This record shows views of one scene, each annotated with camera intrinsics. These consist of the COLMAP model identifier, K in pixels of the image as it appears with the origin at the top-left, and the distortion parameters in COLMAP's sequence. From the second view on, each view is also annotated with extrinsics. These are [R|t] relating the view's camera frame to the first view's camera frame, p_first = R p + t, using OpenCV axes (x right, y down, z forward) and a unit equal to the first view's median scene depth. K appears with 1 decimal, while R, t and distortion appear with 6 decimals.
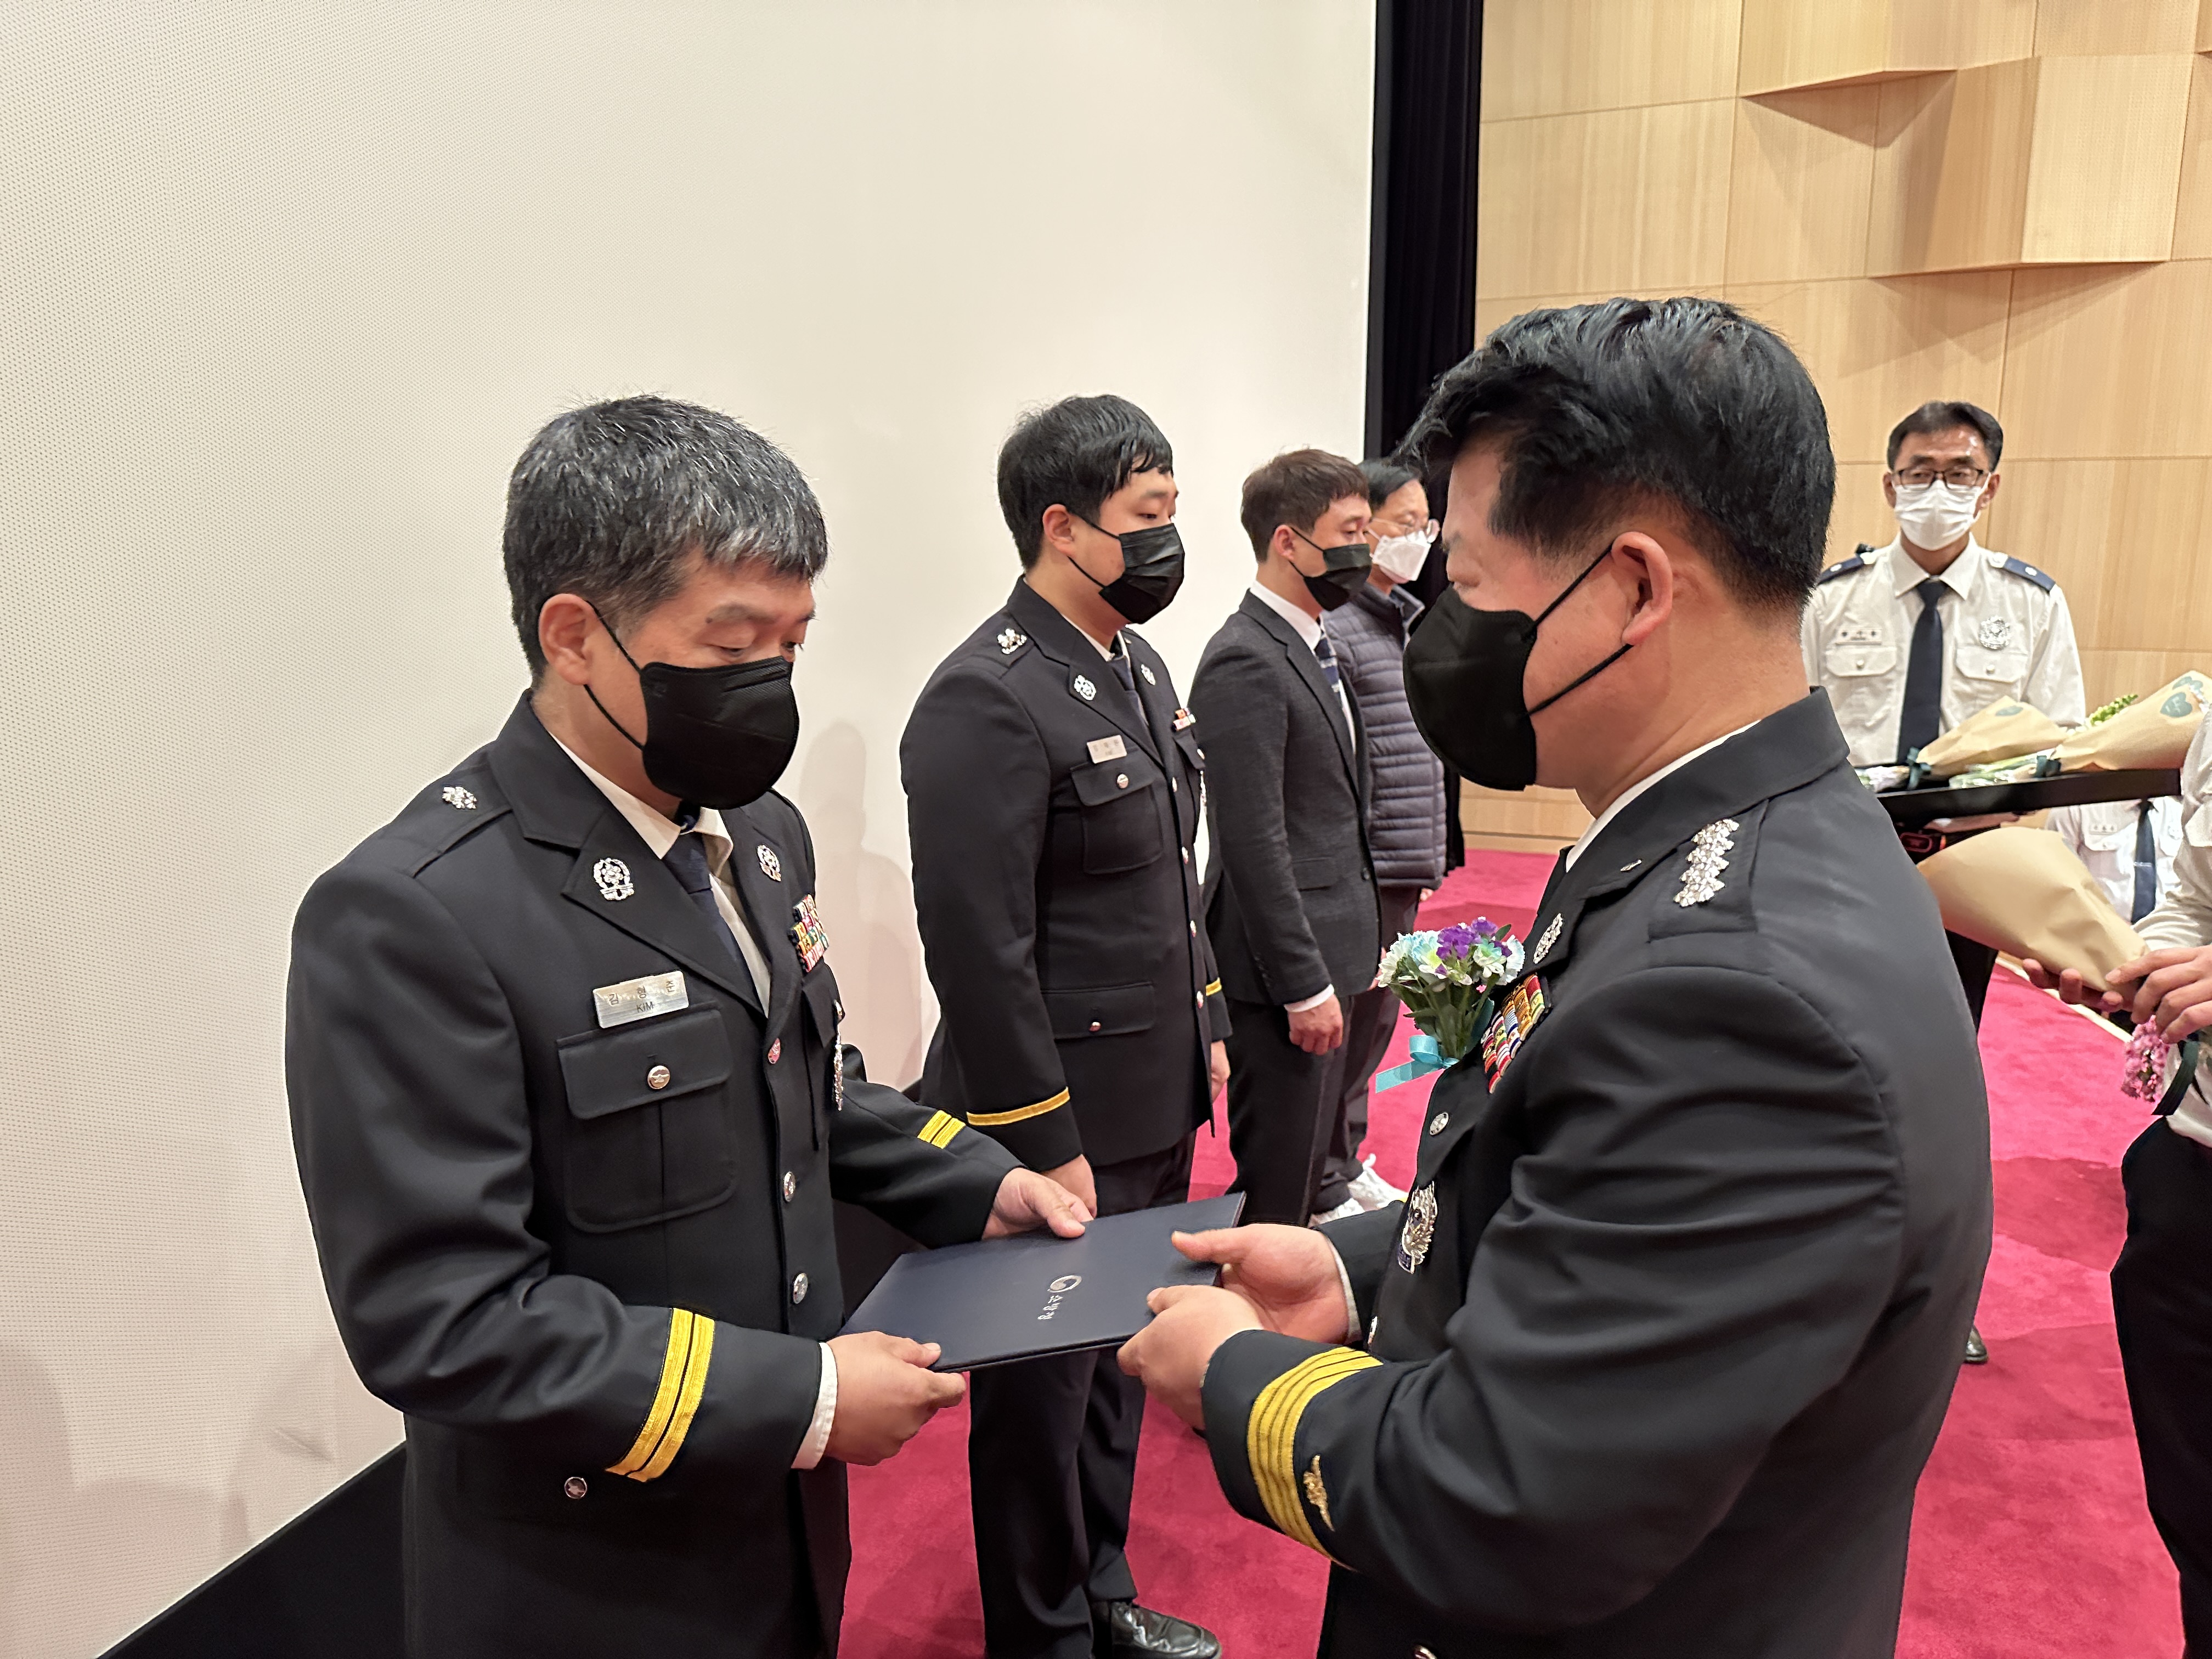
lens RADIAL K [[1547.4, 0, 1073.7], [0, 1547.4, 757.3], [0, 0, 1]] dist [0.104001, -0.183463]
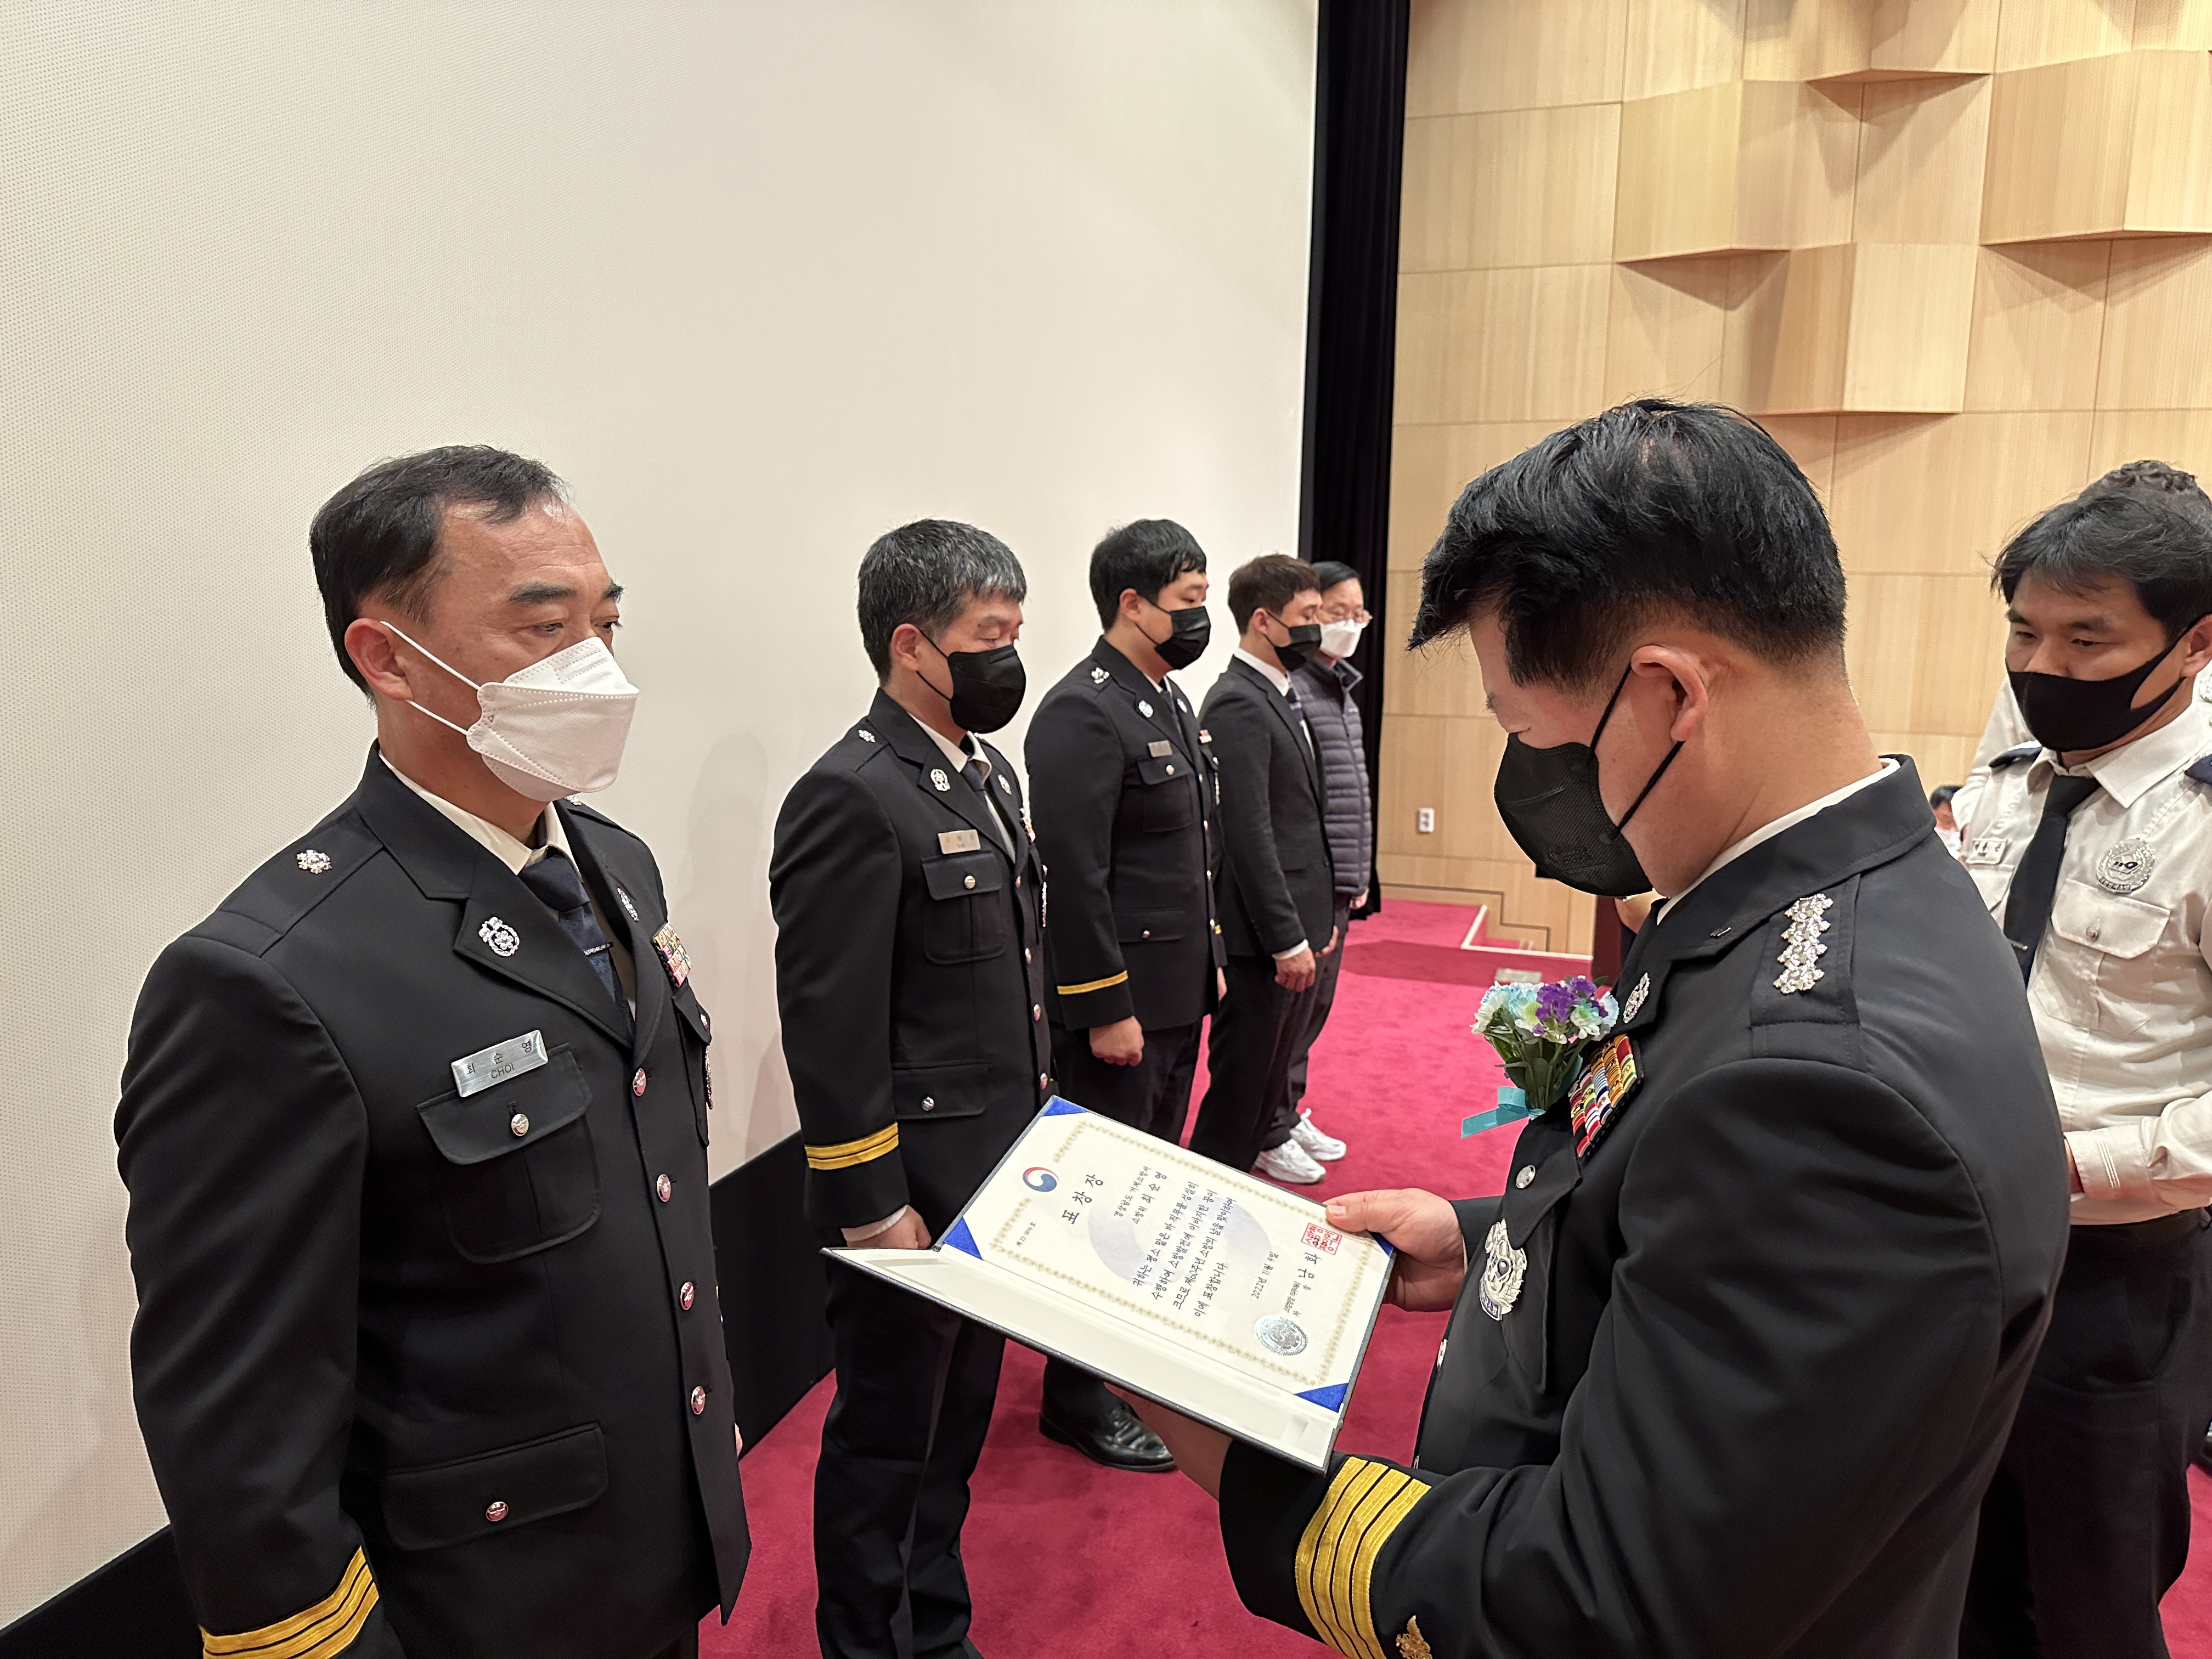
lens RADIAL K [[1557.3, 0, 1106.0], [0, 1557.3, 829.5], [0, 0, 1]] dist [0.021417, -0.024156]
pose [[0.997221, 0.013620, 0.073243, -0.093368], [-0.012788, 0.999848, -0.011812, 0.060647], [-0.073393, 0.010843, 0.997244, -0.345049]]
